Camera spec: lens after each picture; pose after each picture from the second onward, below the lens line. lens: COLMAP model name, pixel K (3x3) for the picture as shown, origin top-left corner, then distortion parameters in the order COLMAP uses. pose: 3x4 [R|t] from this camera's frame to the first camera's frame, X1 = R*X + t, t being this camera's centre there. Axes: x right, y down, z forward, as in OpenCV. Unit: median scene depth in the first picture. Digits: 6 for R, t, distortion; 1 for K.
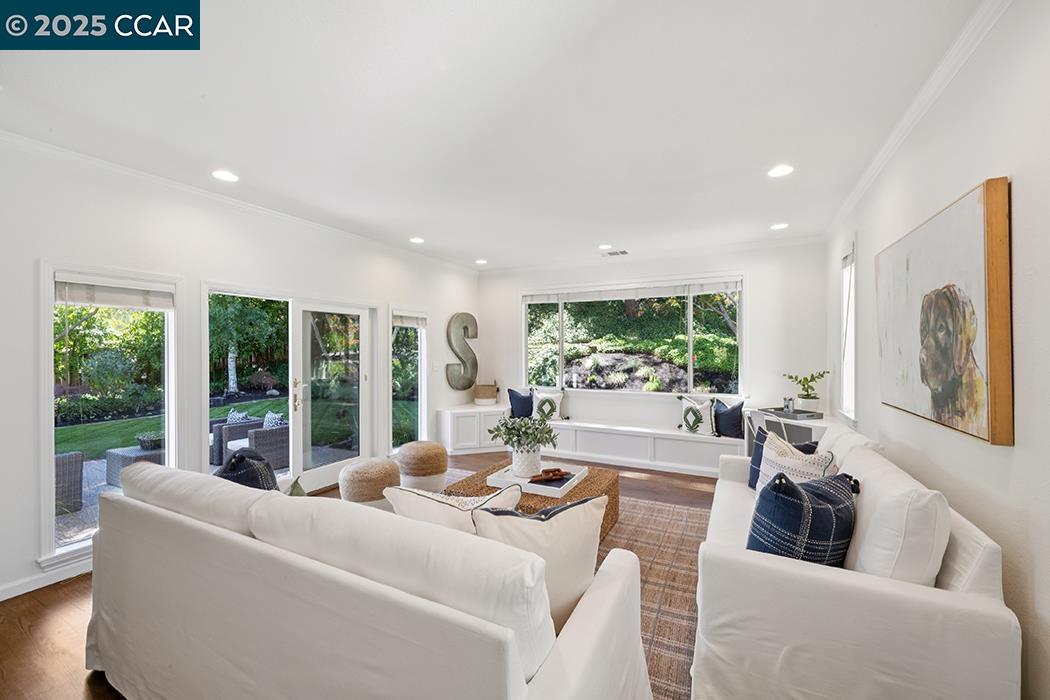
lens RADIAL K [[413.2, 0, 525.0], [0, 413.2, 350.0], [0, 0, 1]] dist [0.000541, -0.000065]
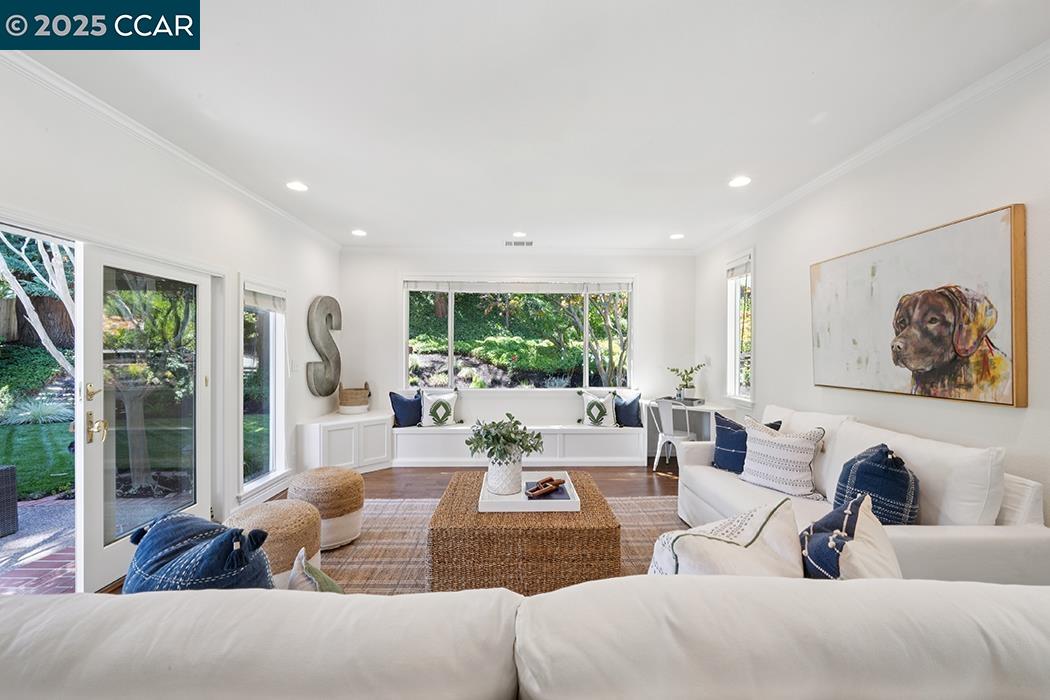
lens RADIAL K [[413.2, 0, 525.0], [0, 413.2, 350.0], [0, 0, 1]] dist [0.000541, -0.000065]
pose [[0.873514, 0.007980, 0.486733, -0.245529], [-0.004693, 0.999957, -0.007974, 0.018687], [-0.486776, 0.004681, 0.873514, 0.175128]]
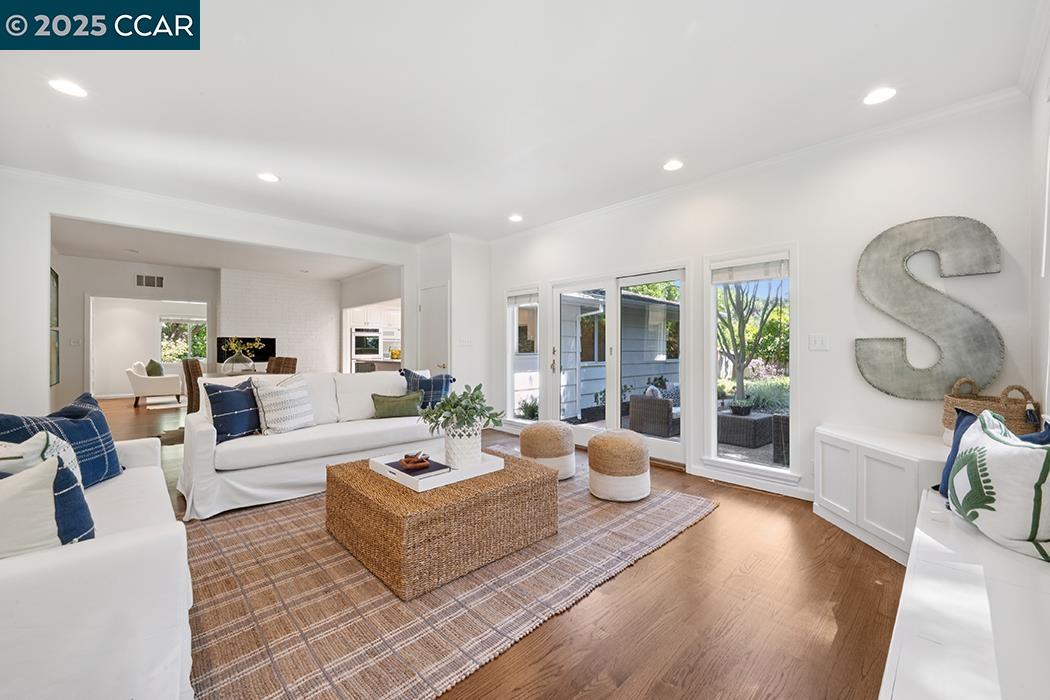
lens RADIAL K [[413.2, 0, 525.0], [0, 413.2, 350.0], [0, 0, 1]] dist [0.000541, -0.000065]
pose [[-0.322844, 0.003291, -0.946447, 0.475539], [0.002399, 0.999994, 0.002659, 0.054217], [0.946449, -0.001413, -0.322849, 0.921525]]
